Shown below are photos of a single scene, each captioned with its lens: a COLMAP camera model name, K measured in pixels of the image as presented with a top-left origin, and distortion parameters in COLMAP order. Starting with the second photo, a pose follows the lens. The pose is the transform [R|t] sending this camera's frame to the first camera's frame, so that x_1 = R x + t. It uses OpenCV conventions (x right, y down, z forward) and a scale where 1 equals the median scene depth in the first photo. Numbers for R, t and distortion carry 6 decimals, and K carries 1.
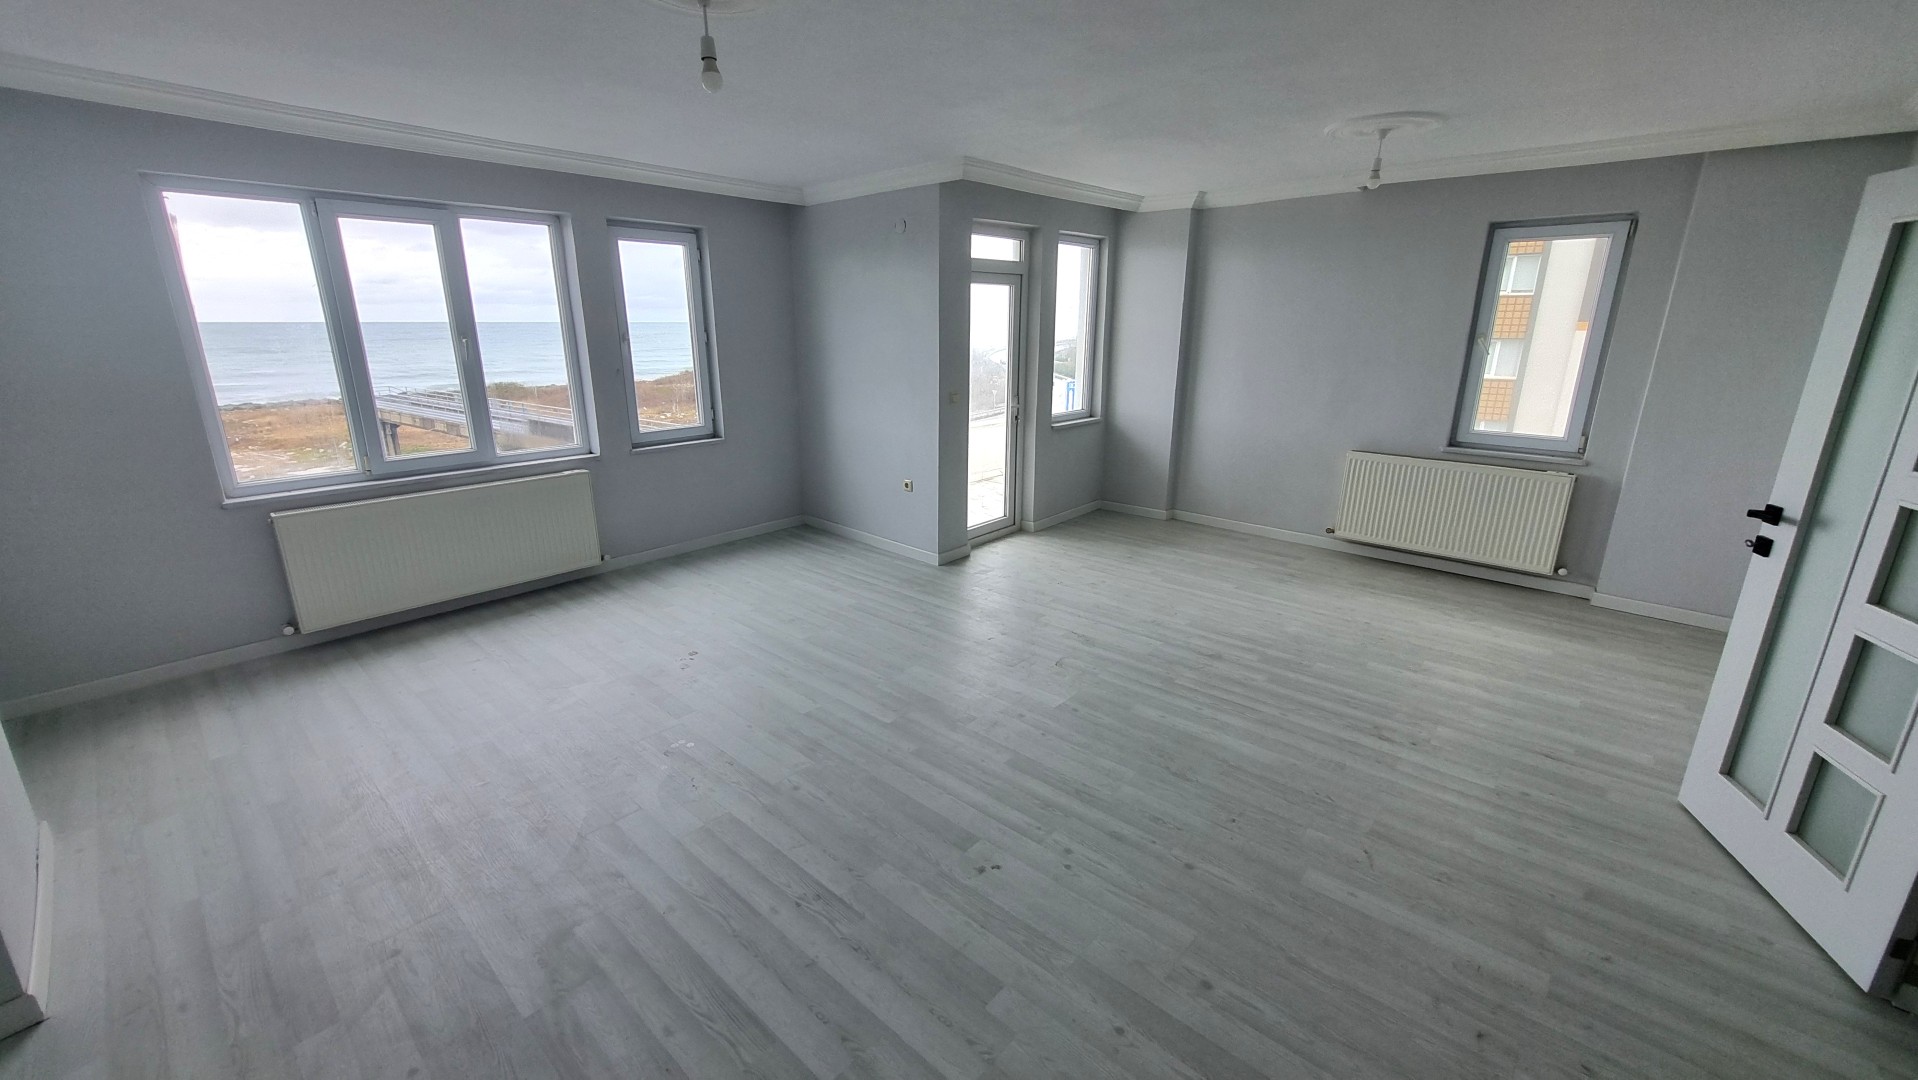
lens RADIAL K [[749.1, 0, 931.7], [0, 749.1, 533.3], [0, 0, 1]] dist [-0.000009, -0.000193]
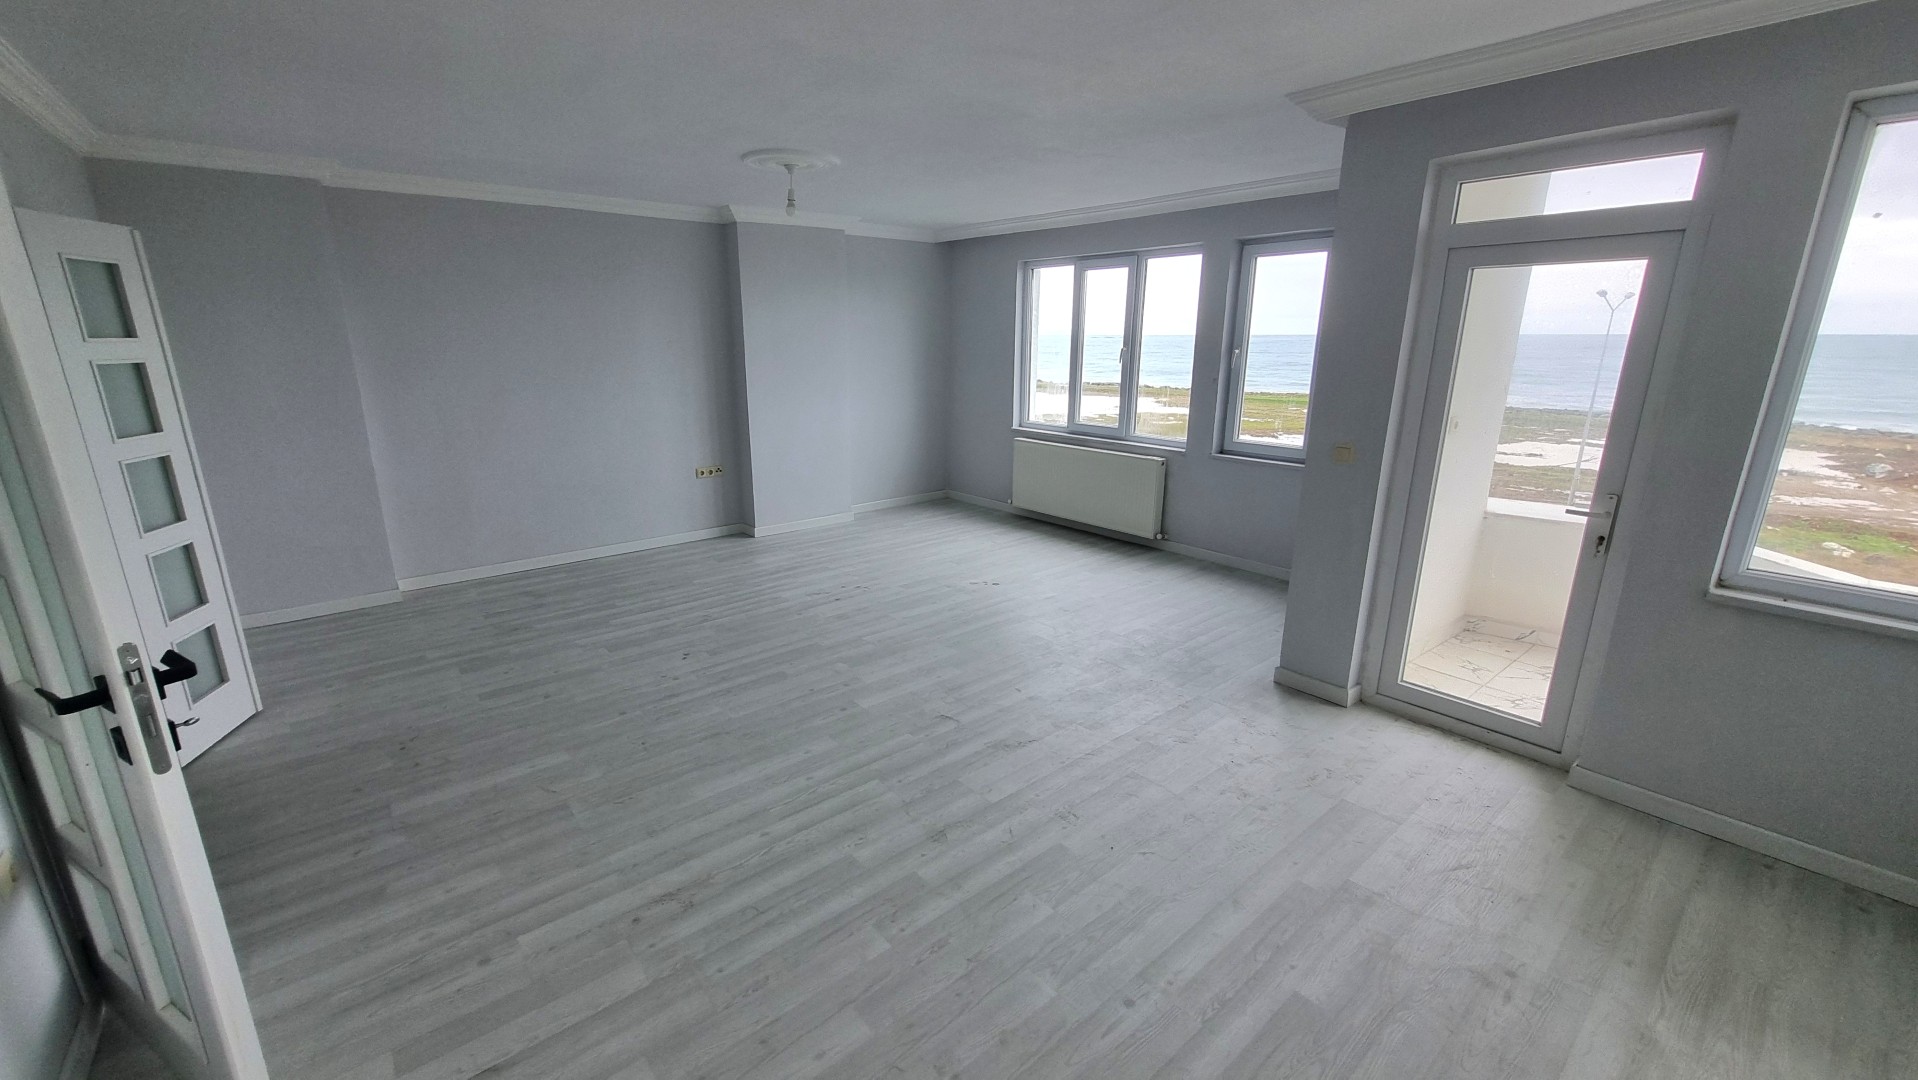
lens RADIAL K [[749.1, 0, 931.7], [0, 749.1, 533.3], [0, 0, 1]] dist [-0.000009, -0.000193]
pose [[-0.145753, 0.255738, -0.955696, 0.840572], [-0.269550, 0.919199, 0.287081, -0.242555], [0.951892, 0.299451, -0.065042, 0.847263]]
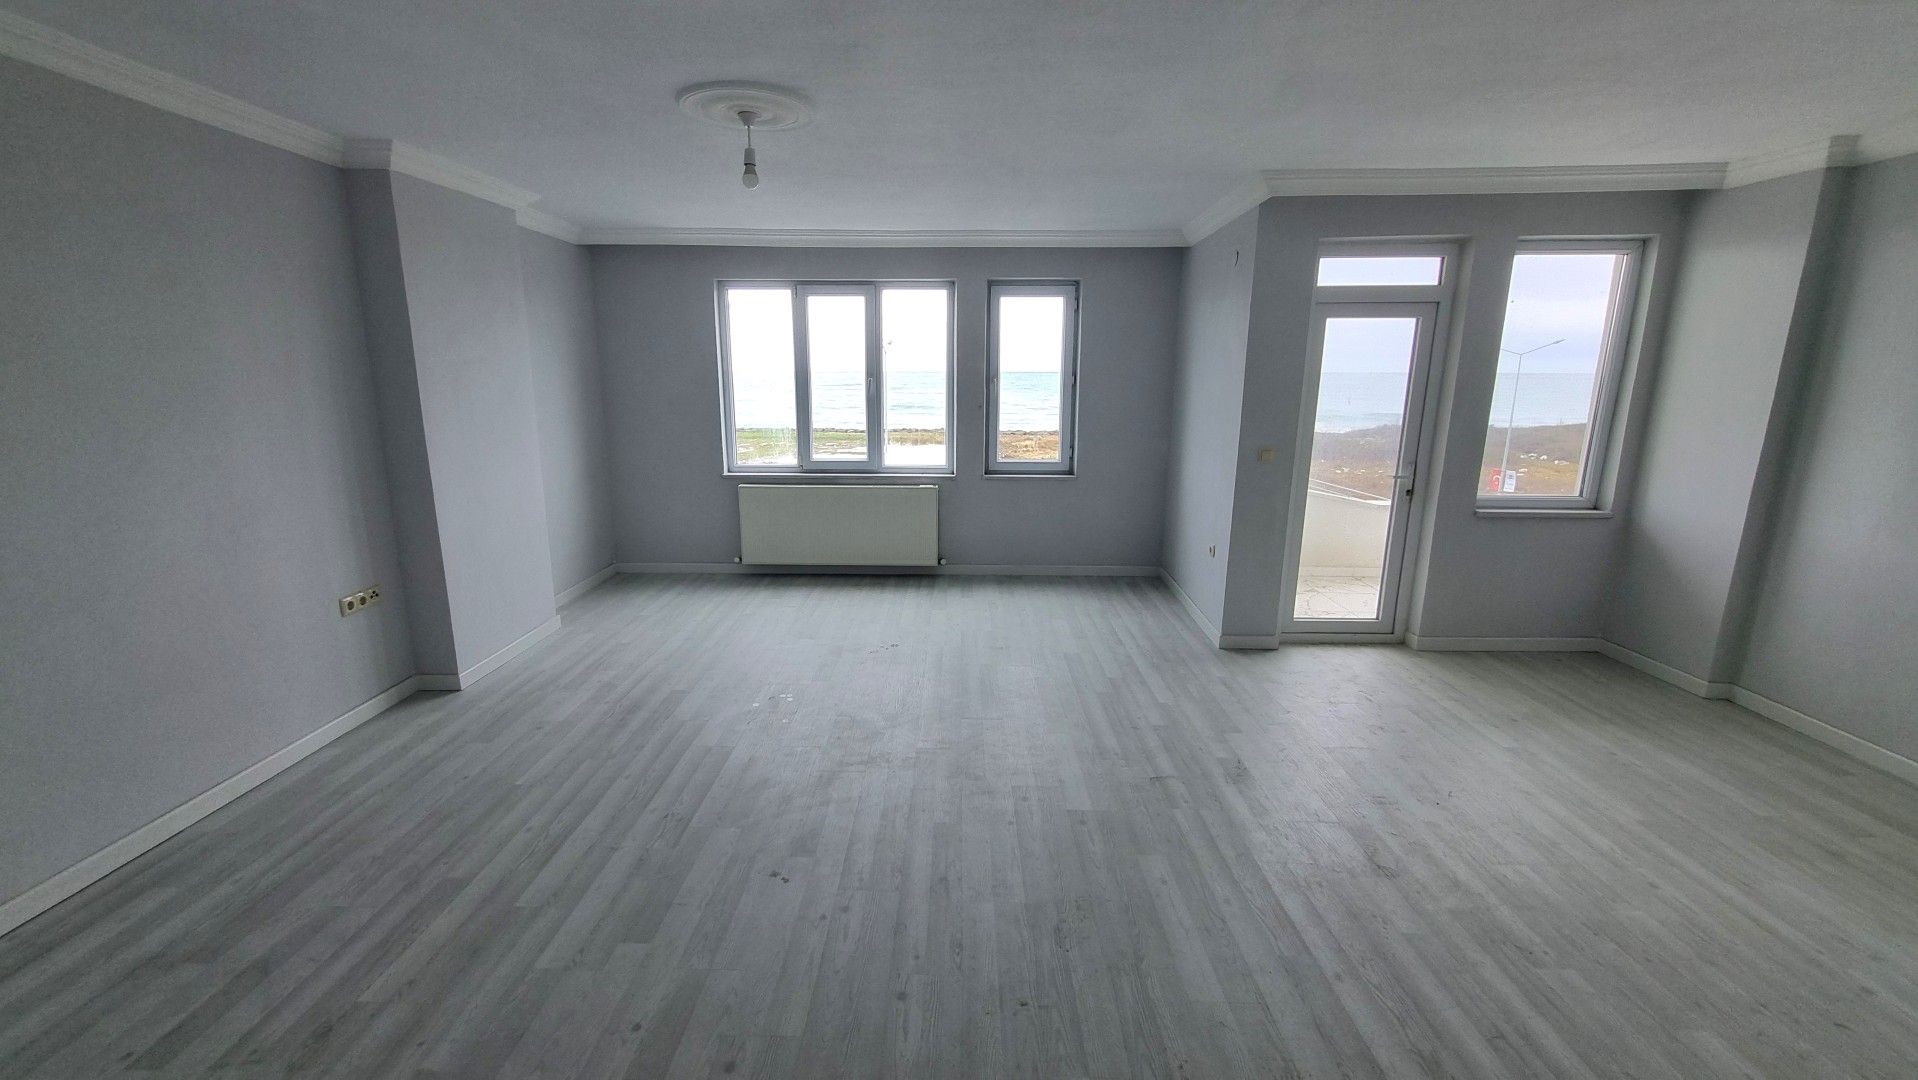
lens RADIAL K [[749.1, 0, 931.7], [0, 749.1, 533.3], [0, 0, 1]] dist [-0.000009, -0.000193]
pose [[0.650088, 0.162560, -0.742267, 0.491610], [-0.210205, 0.977200, 0.029911, -0.049711], [0.730206, 0.136583, 0.669436, 0.214970]]
